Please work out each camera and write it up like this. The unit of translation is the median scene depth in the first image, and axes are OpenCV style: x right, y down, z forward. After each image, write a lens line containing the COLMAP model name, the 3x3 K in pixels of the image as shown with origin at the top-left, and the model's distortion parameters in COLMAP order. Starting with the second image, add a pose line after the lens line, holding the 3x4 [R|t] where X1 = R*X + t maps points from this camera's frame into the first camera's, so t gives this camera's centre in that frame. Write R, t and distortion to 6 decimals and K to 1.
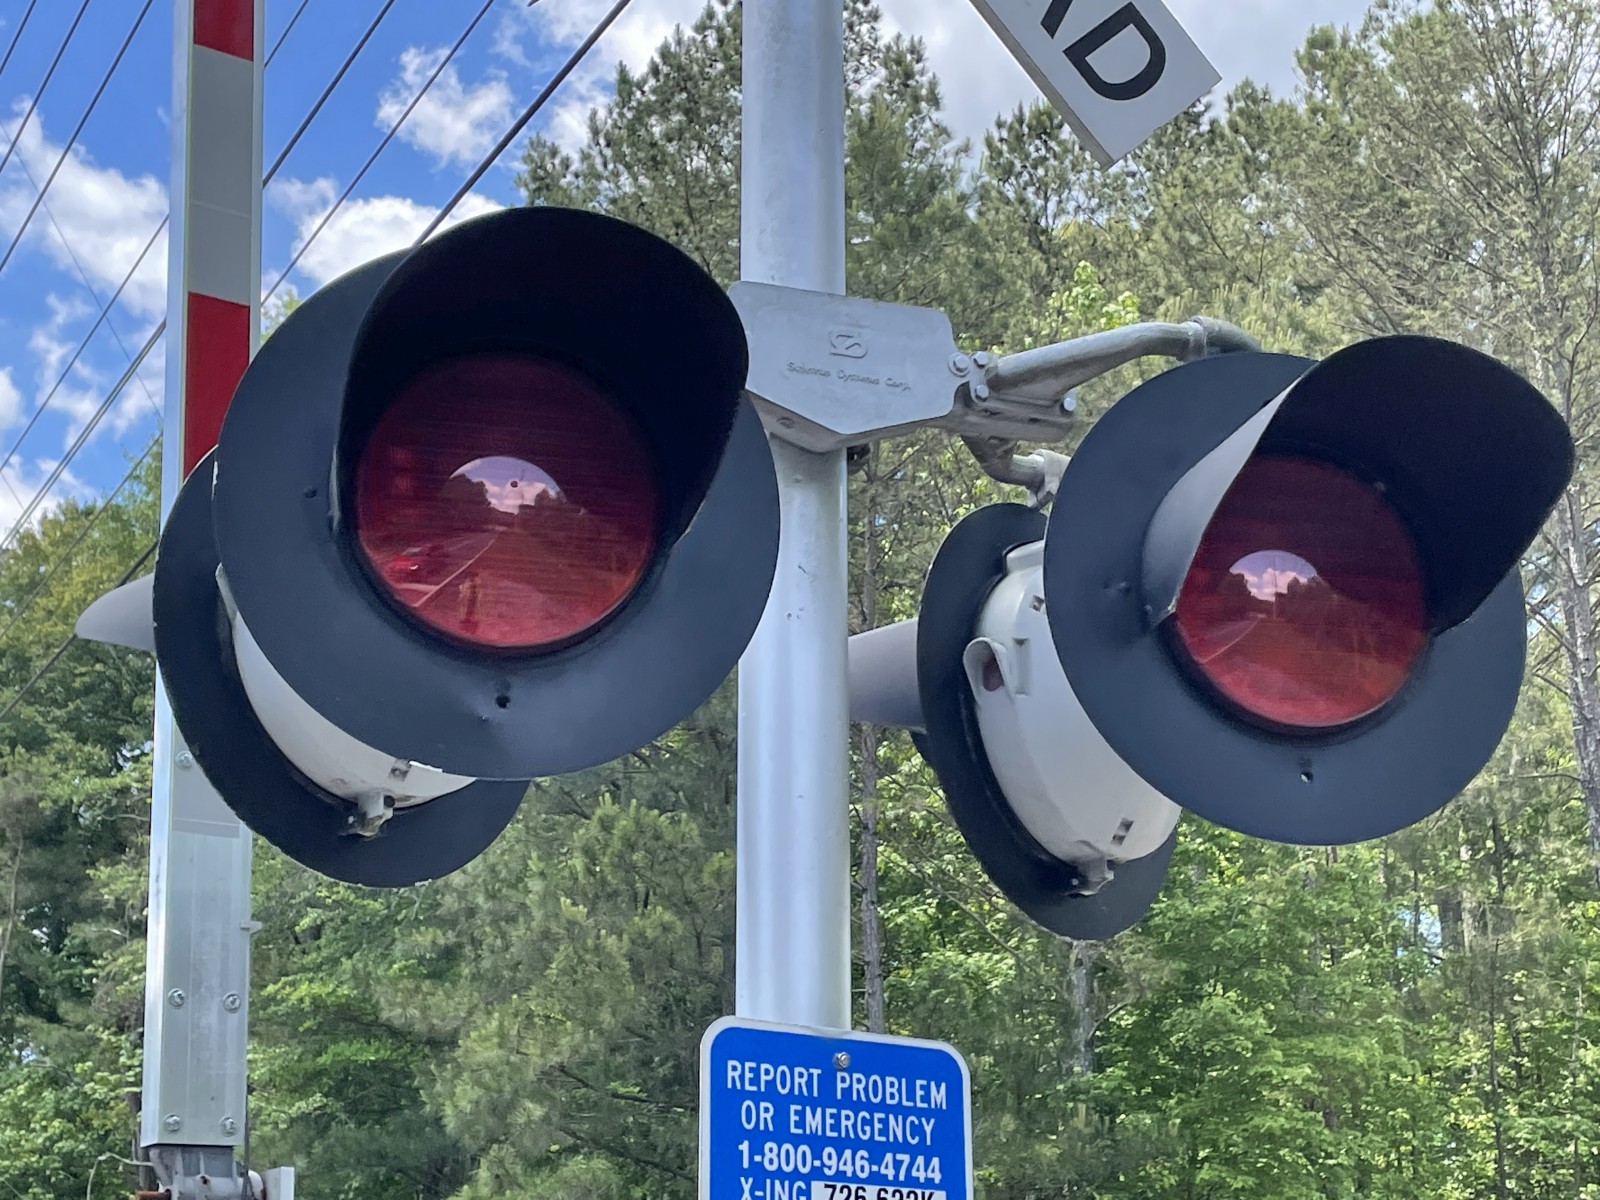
lens RADIAL K [[2747.5, 0, 799.2], [0, 2747.5, 558.4], [0, 0, 1]] dist [0.142266, -0.347176]
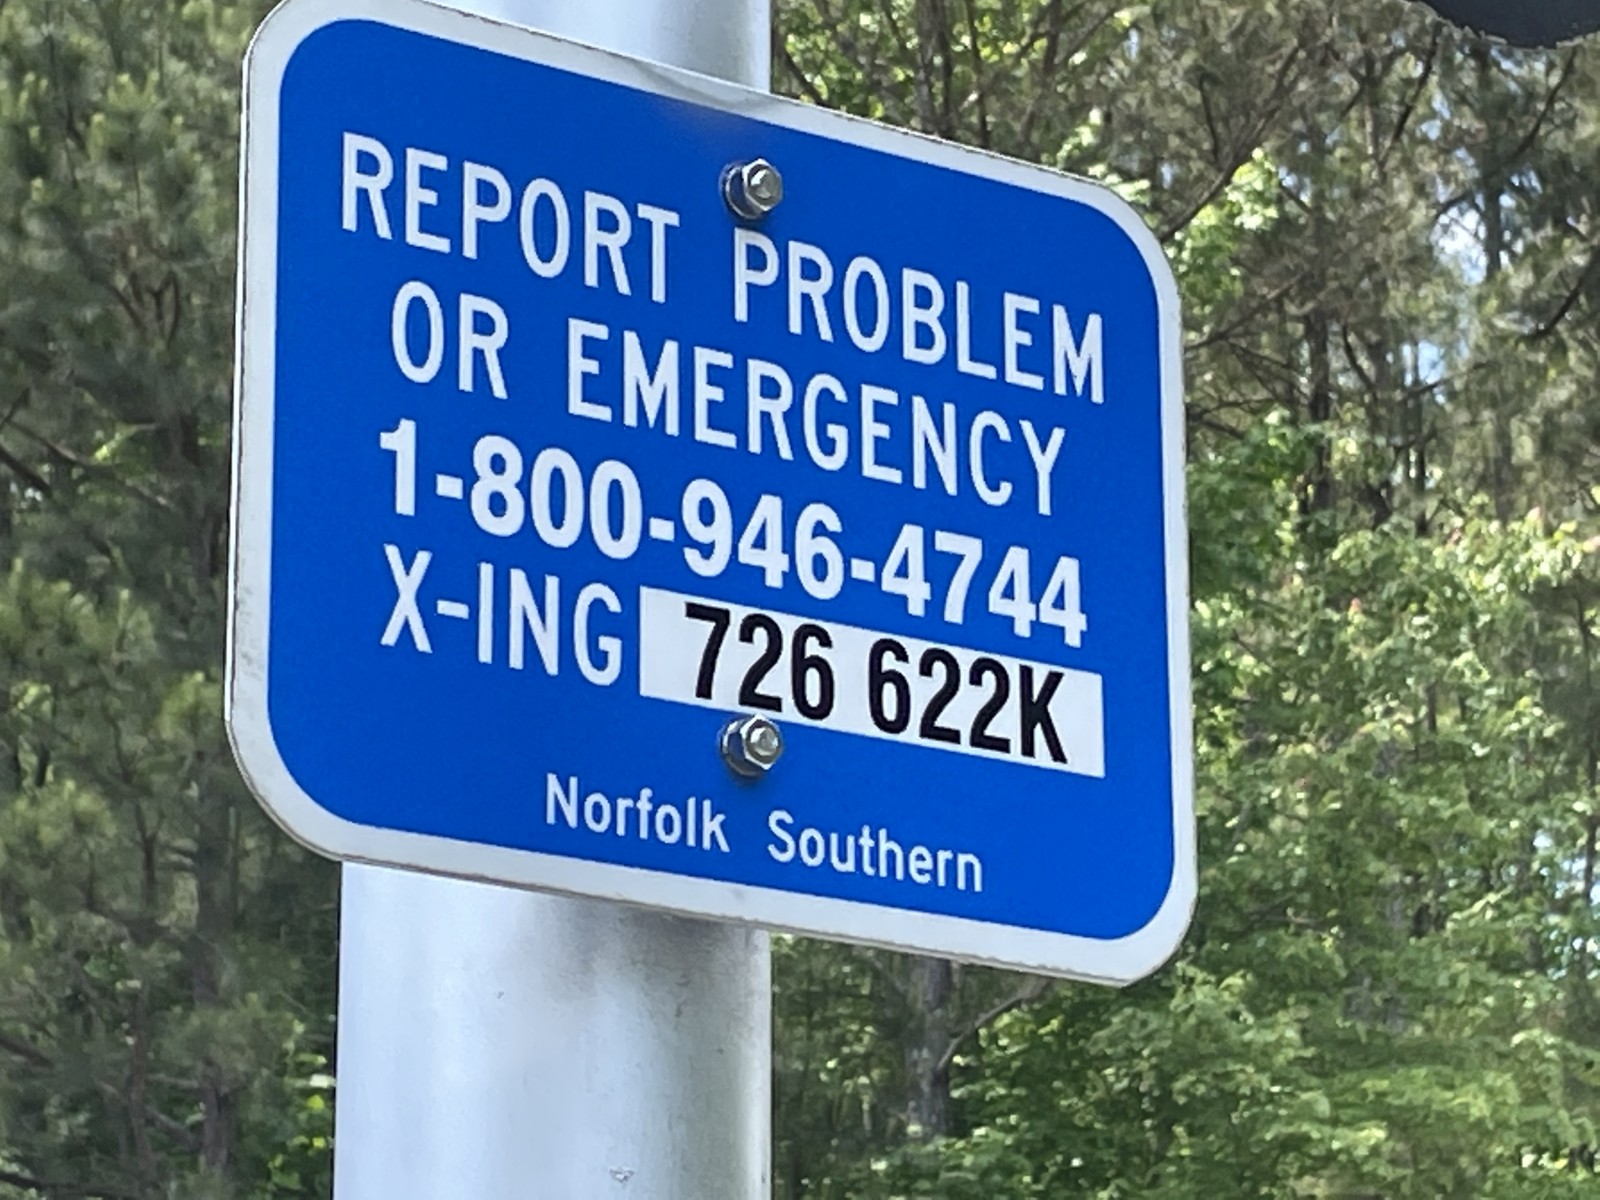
lens RADIAL K [[5274.5, 0, 800.0], [0, 5274.5, 600.0], [0, 0, 1]] dist [0.120226, -1.113193]
pose [[0.996001, 0.023362, 0.086230, -0.024342], [-0.029202, 0.997319, 0.067098, 0.187066], [-0.084431, -0.069348, 0.994013, 0.471110]]
